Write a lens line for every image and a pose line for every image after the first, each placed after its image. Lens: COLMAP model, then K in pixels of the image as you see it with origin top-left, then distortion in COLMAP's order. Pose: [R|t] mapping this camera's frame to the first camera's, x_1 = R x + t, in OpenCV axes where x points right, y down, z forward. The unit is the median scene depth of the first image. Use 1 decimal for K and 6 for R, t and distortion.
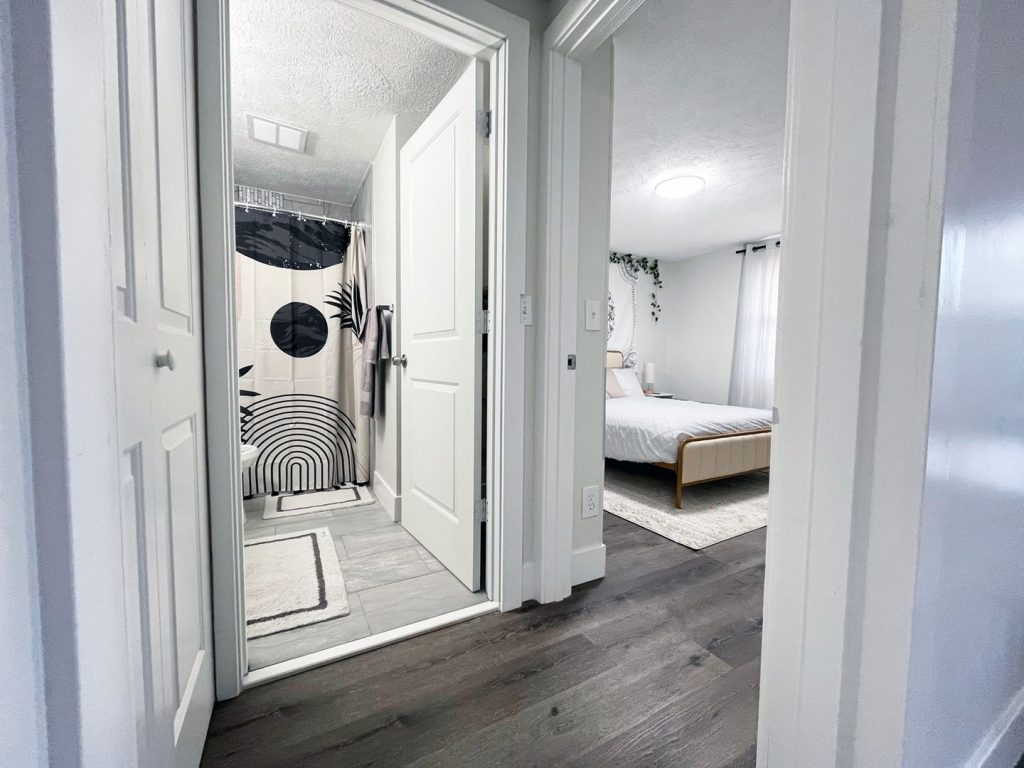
lens RADIAL K [[415.0, 0, 510.5], [0, 415.0, 384.5], [0, 0, 1]] dist [-0.001754, -0.000527]
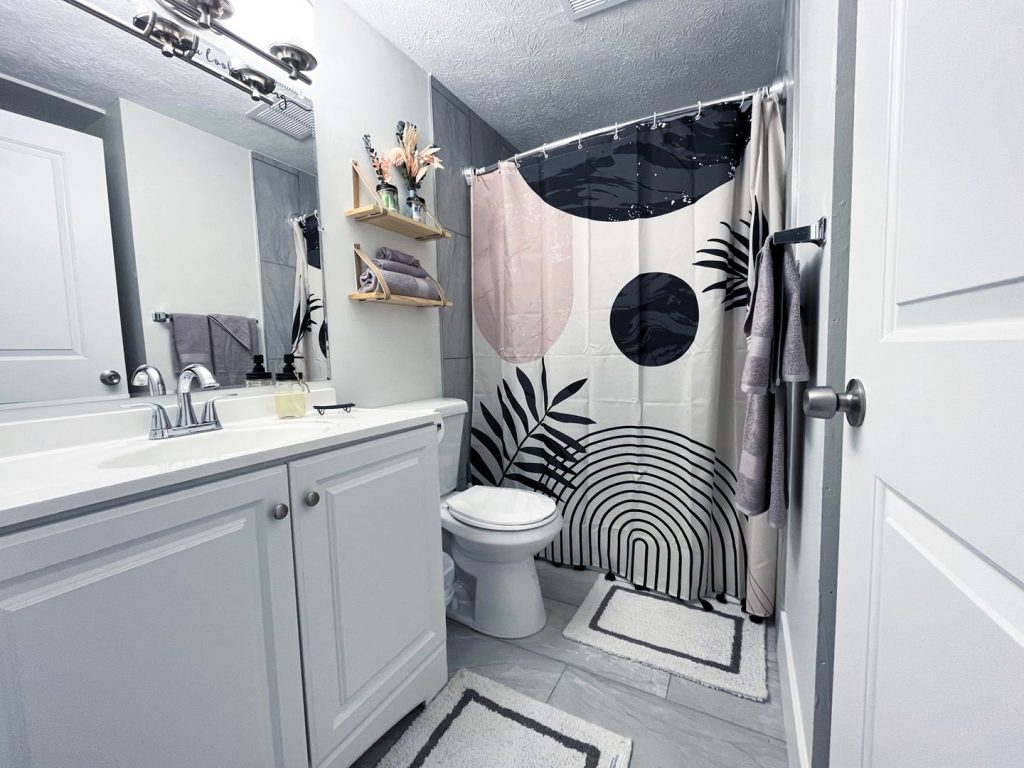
lens RADIAL K [[415.0, 0, 510.5], [0, 415.0, 384.5], [0, 0, 1]] dist [-0.001754, -0.000527]
pose [[0.533355, 0.042913, -0.844802, -0.112257], [-0.009926, 0.998961, 0.044478, -0.063833], [0.845833, -0.015337, 0.533227, 0.515576]]
